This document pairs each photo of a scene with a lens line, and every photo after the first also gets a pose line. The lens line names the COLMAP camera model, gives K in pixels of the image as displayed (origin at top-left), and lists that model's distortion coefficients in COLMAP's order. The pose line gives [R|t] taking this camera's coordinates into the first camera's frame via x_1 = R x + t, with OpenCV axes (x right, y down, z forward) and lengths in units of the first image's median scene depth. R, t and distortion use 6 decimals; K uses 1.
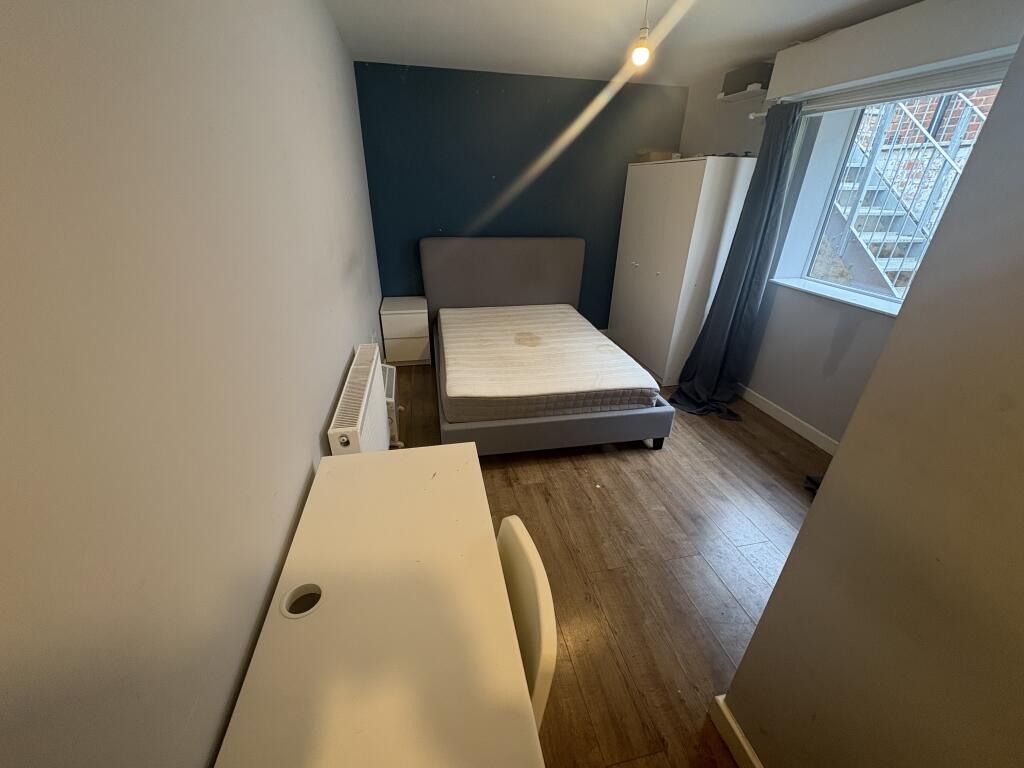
lens RADIAL K [[407.8, 0, 509.3], [0, 407.8, 382.7], [0, 0, 1]] dist [0.000923, -0.000172]
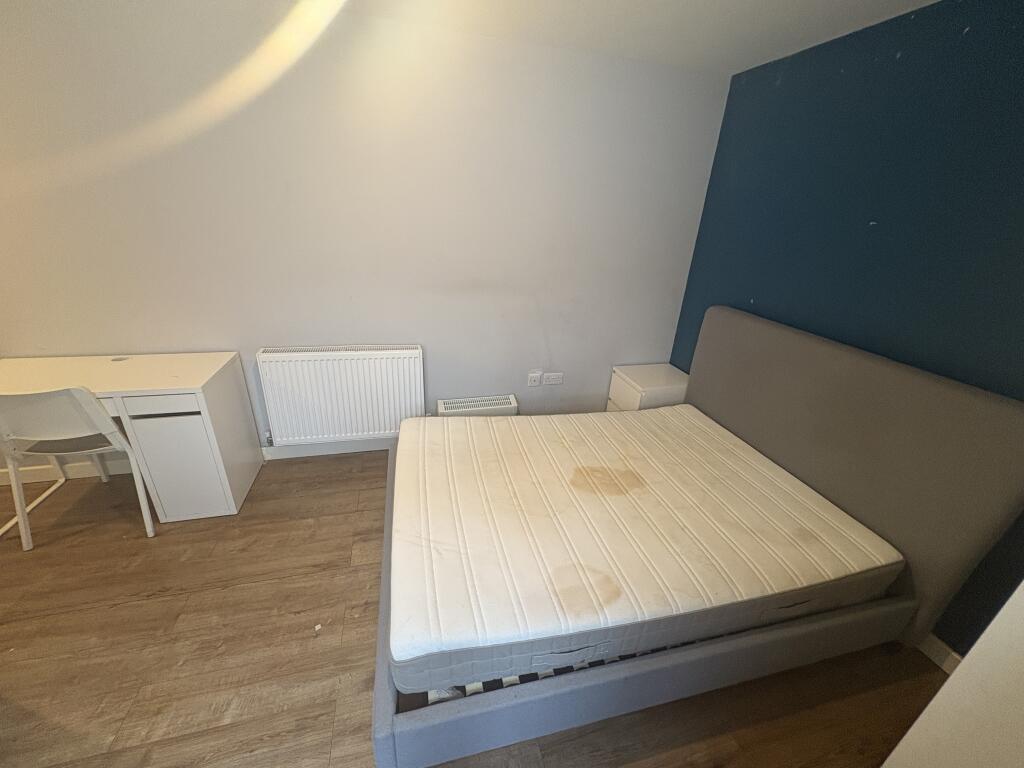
lens RADIAL K [[407.8, 0, 509.3], [0, 407.8, 382.7], [0, 0, 1]] dist [0.000923, -0.000172]
pose [[0.054462, 0.377450, -0.924427, 0.581169], [-0.486423, 0.818550, 0.305562, -0.368101], [0.872024, 0.433021, 0.228181, 0.763421]]
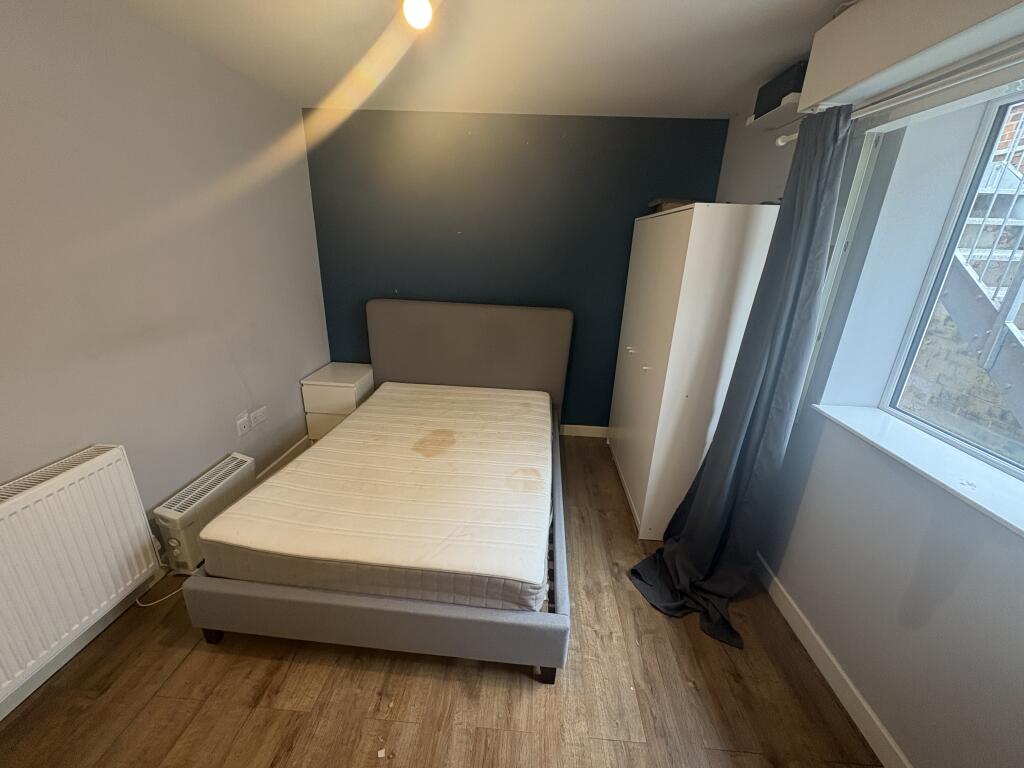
lens RADIAL K [[407.8, 0, 509.3], [0, 407.8, 382.7], [0, 0, 1]] dist [0.000923, -0.000172]
pose [[0.961727, 0.105843, -0.252740, 0.381651], [-0.136483, 0.984857, -0.106903, -0.168502], [0.237598, 0.137306, 0.961610, 0.350714]]
